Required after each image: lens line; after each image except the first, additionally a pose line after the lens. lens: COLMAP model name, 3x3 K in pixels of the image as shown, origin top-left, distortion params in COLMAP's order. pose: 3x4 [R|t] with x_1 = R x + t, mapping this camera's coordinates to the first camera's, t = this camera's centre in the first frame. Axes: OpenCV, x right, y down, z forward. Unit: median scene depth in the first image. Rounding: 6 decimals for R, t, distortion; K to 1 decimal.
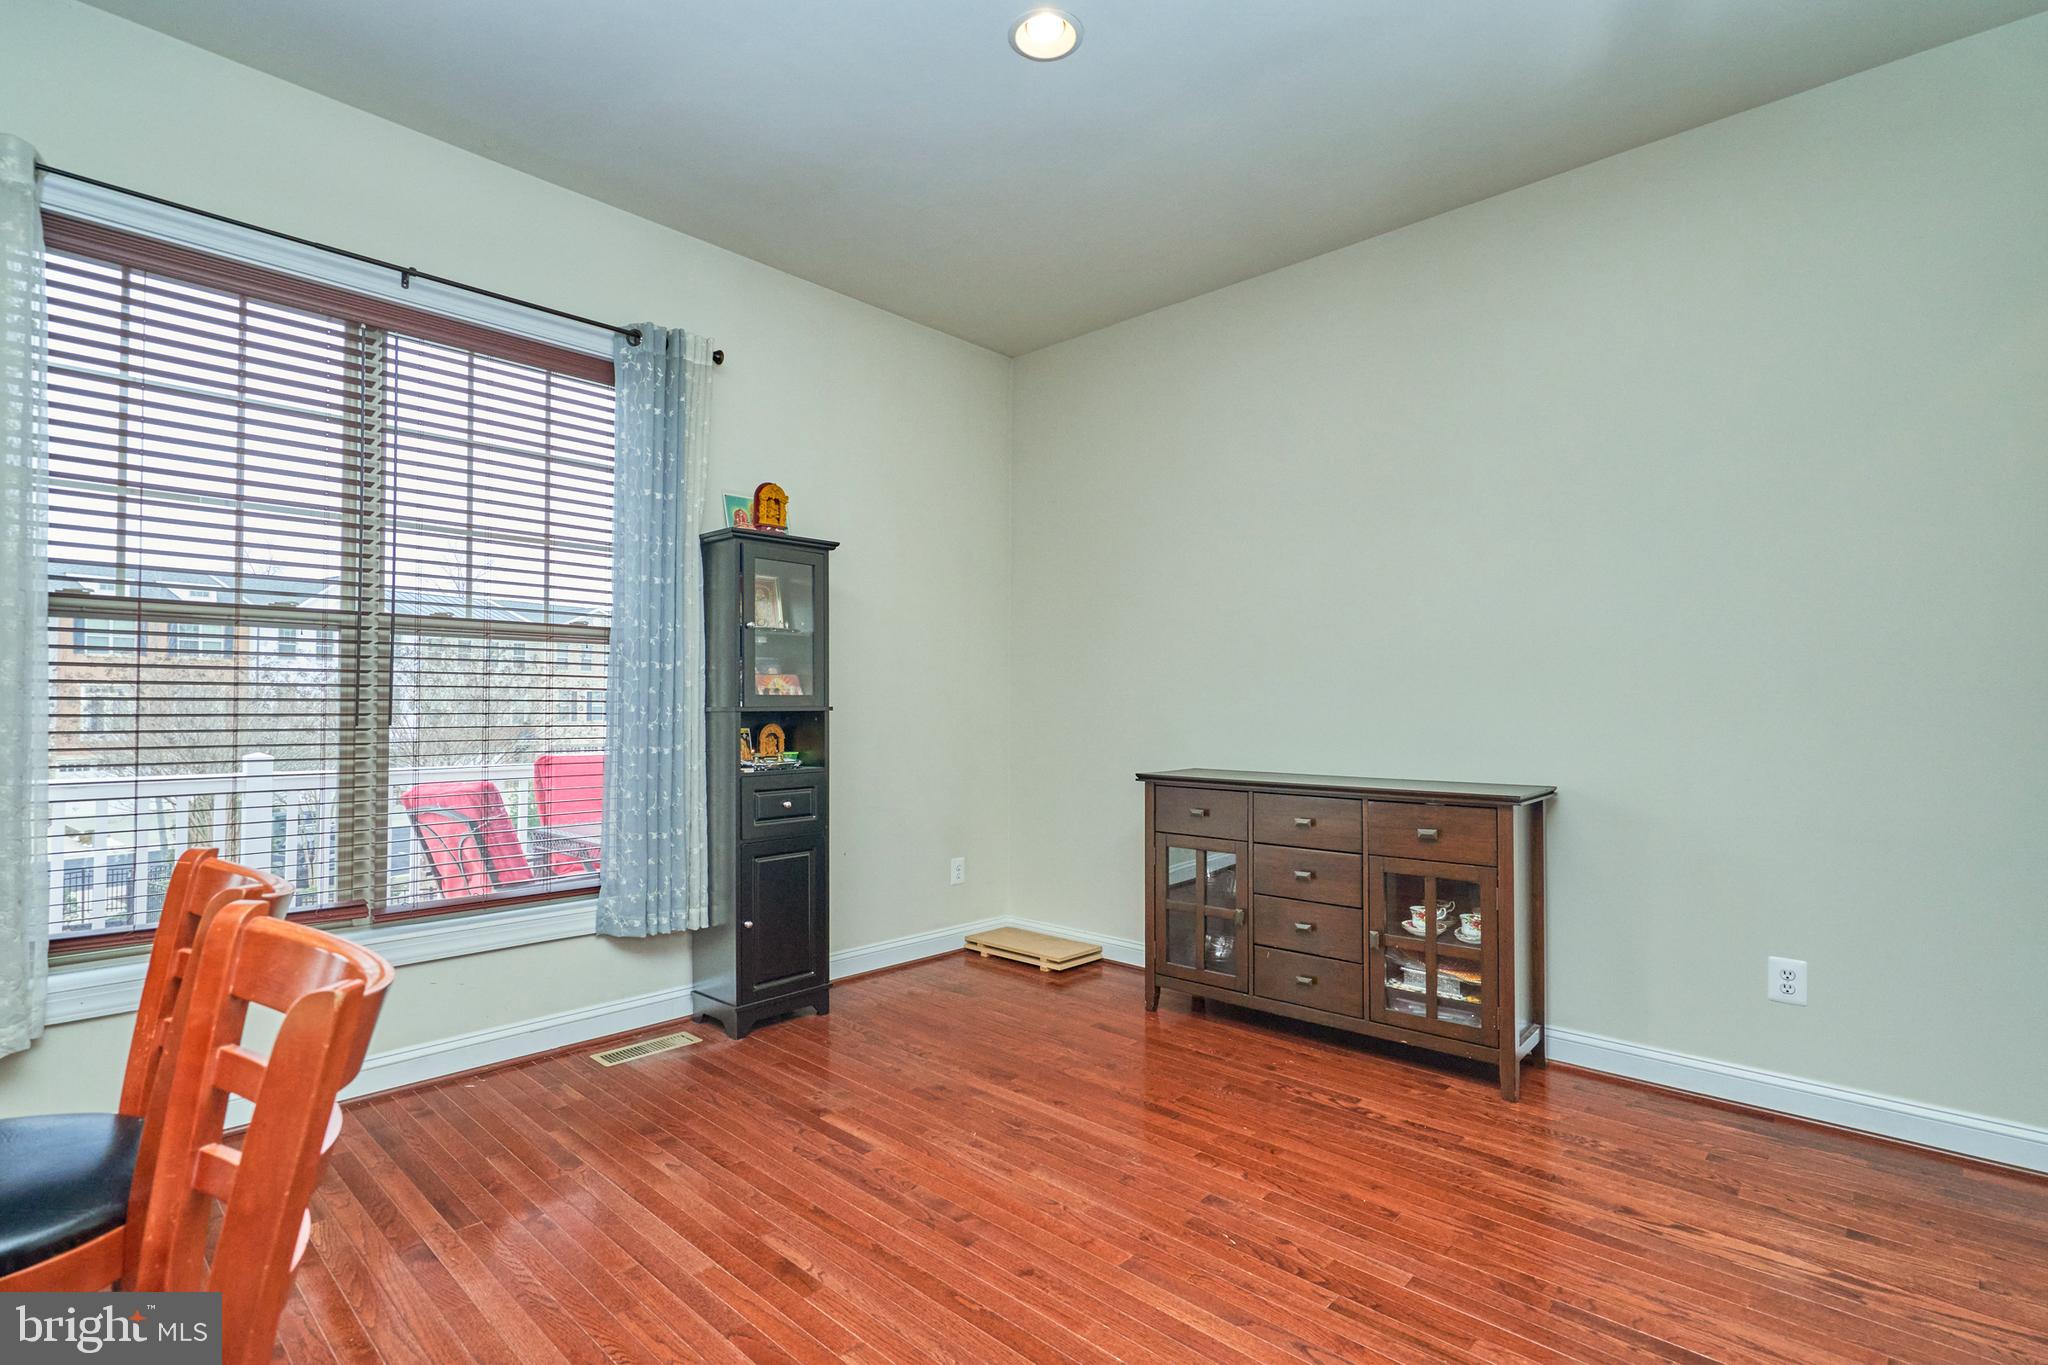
lens RADIAL K [[955.4, 0, 1024.0], [0, 955.4, 682.5], [0, 0, 1]] dist [0.010799, 0.000196]
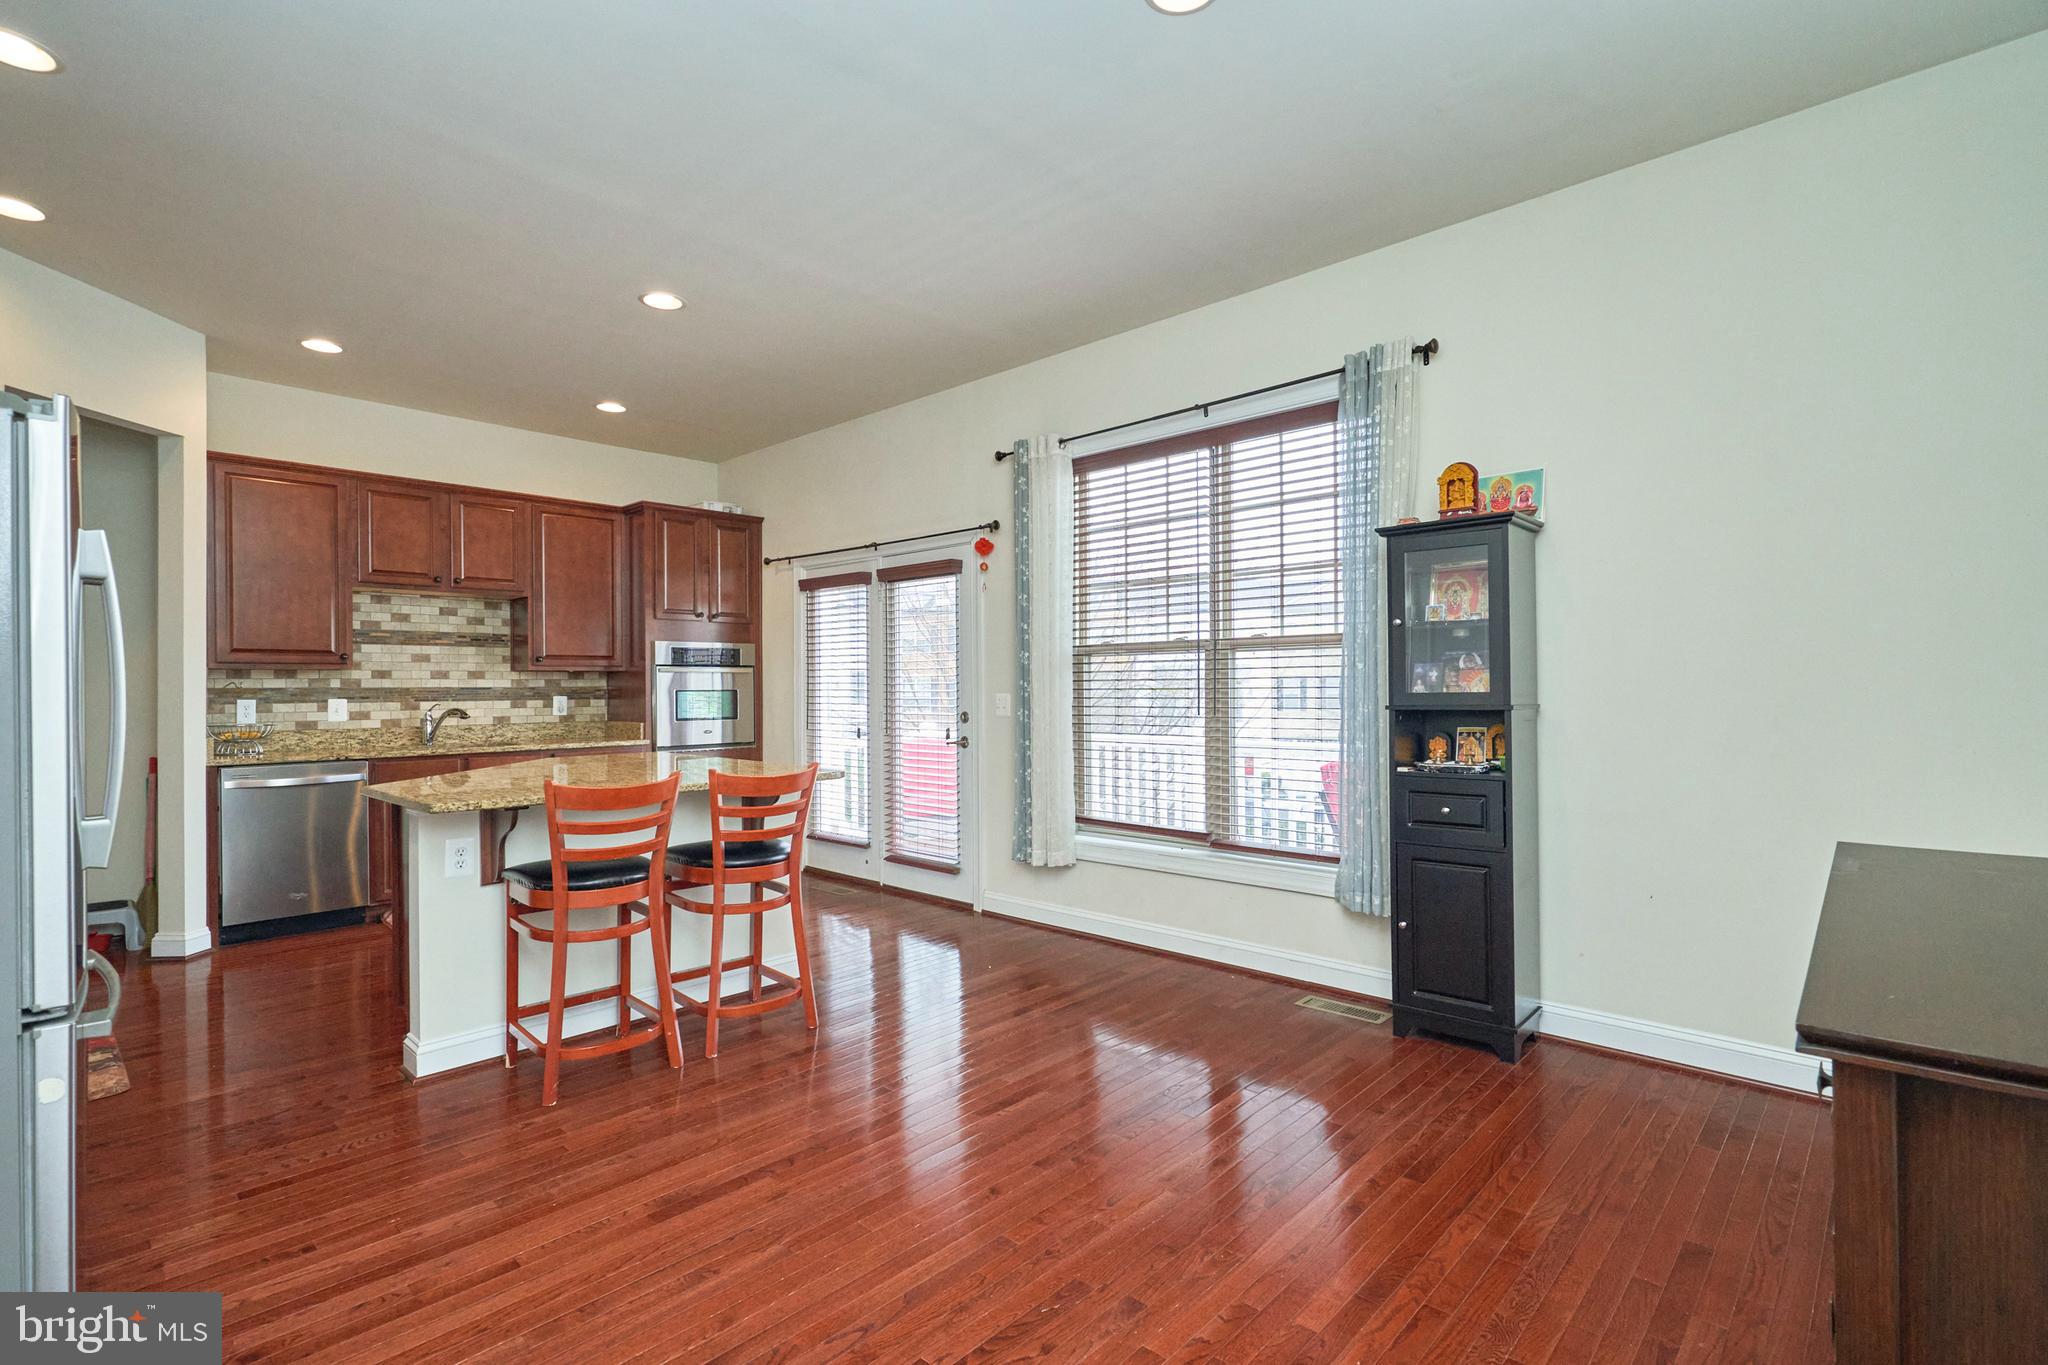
lens RADIAL K [[933.3, 0, 1024.0], [0, 933.3, 682.5], [0, 0, 1]] dist [-0.004638, 0.000712]
pose [[0.015632, -0.014436, -0.999774, 0.689501], [0.024412, 0.999603, -0.014052, 0.007534], [0.999580, -0.024187, 0.015978, 0.620253]]
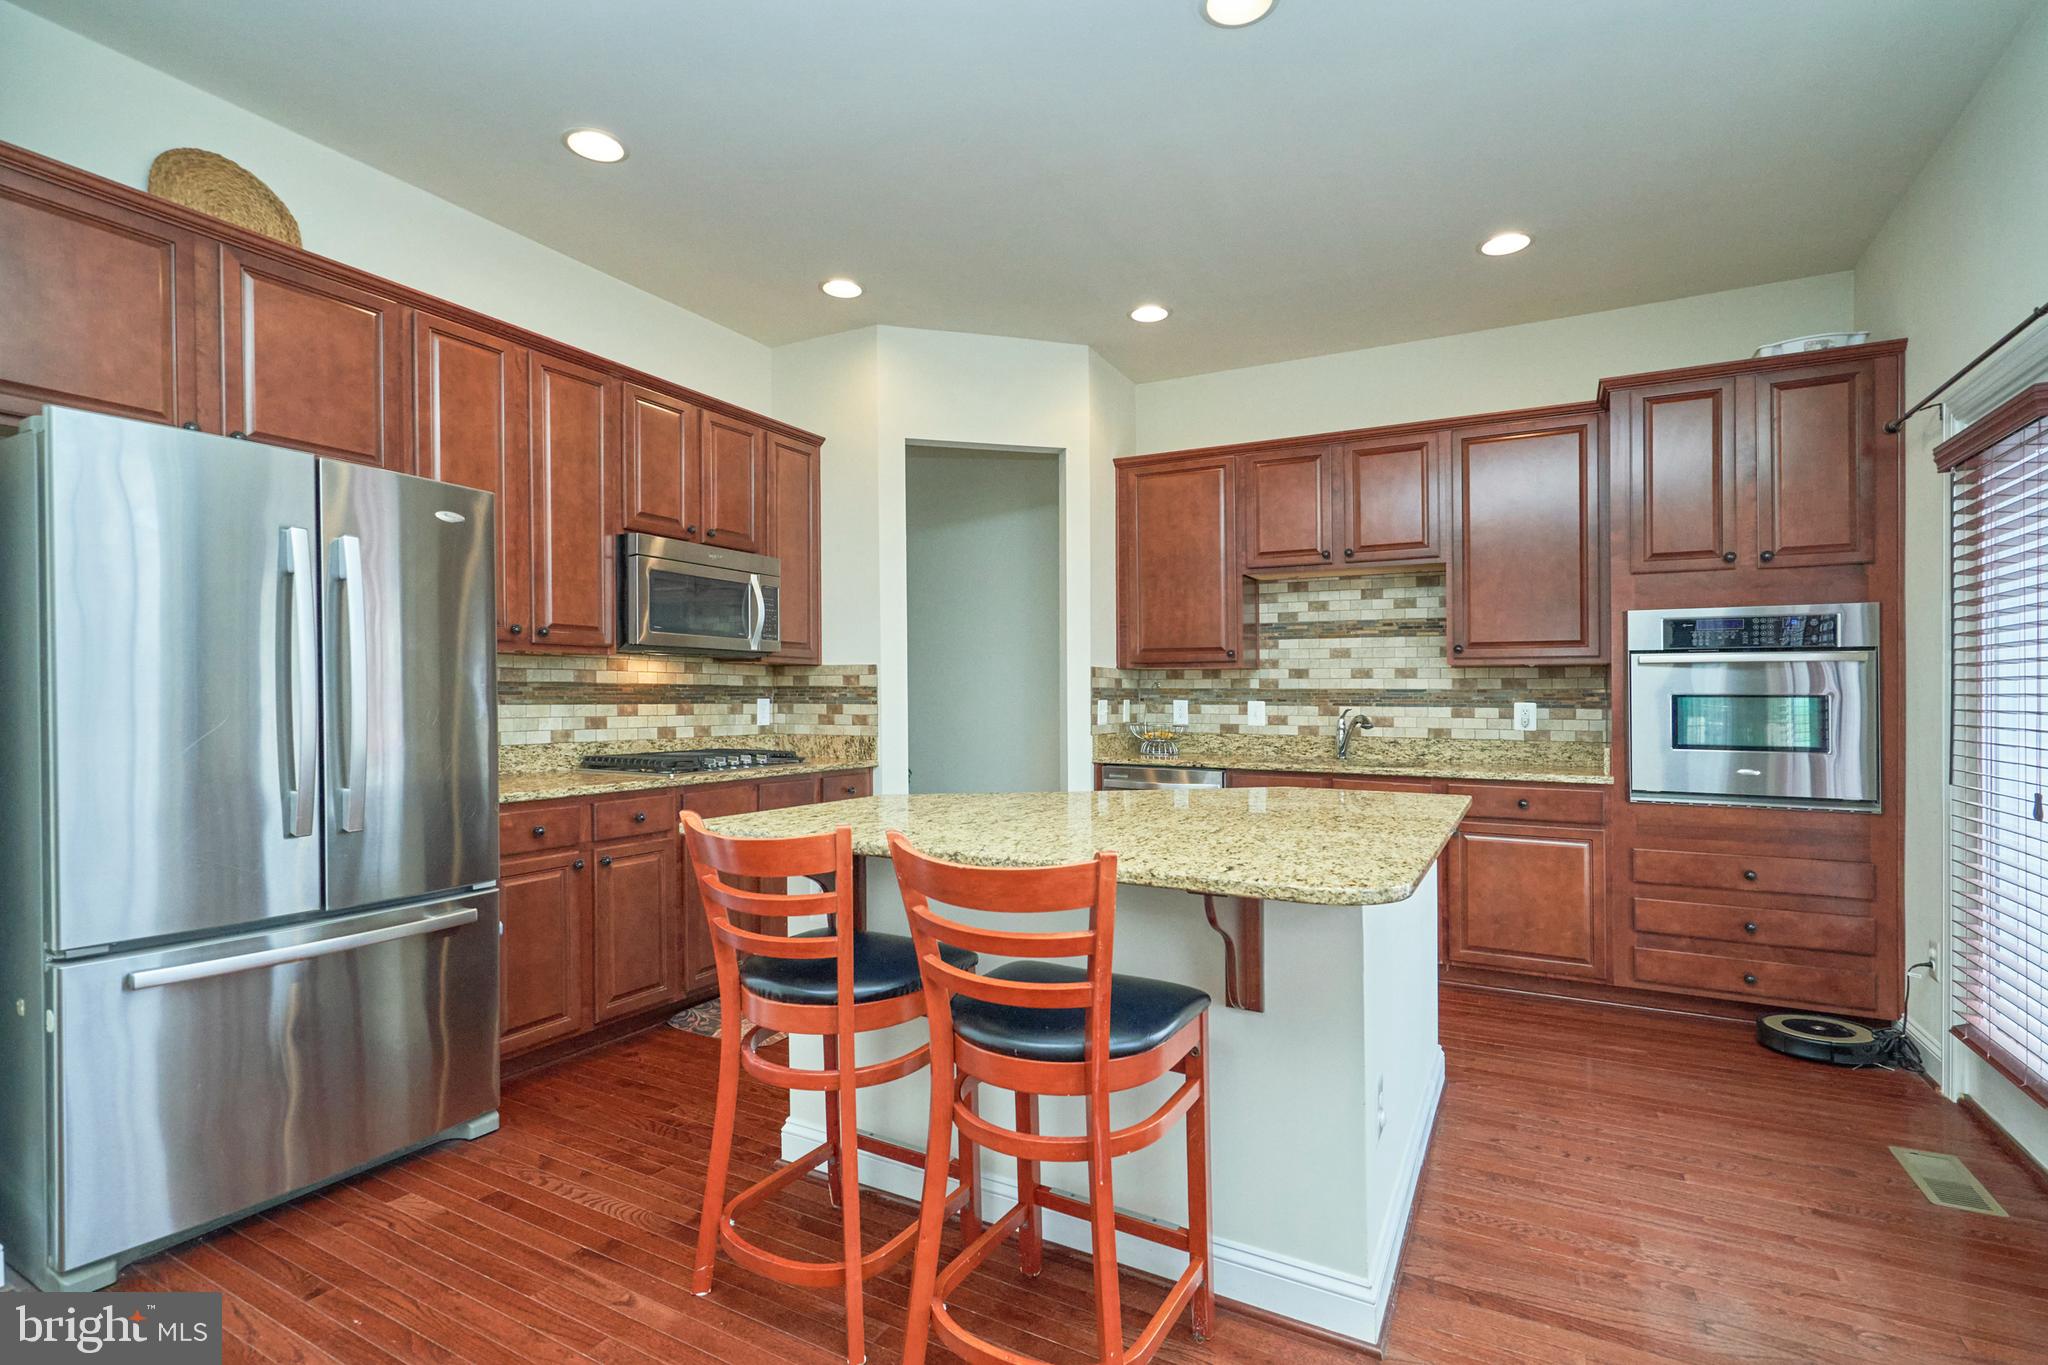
lens RADIAL K [[933.3, 0, 1024.0], [0, 933.3, 682.5], [0, 0, 1]] dist [-0.004638, 0.000712]
pose [[-0.970238, -0.023864, -0.240976, -0.244609], [-0.014438, 0.999063, -0.040807, 0.020700], [0.241724, -0.036113, -0.969673, 0.798204]]
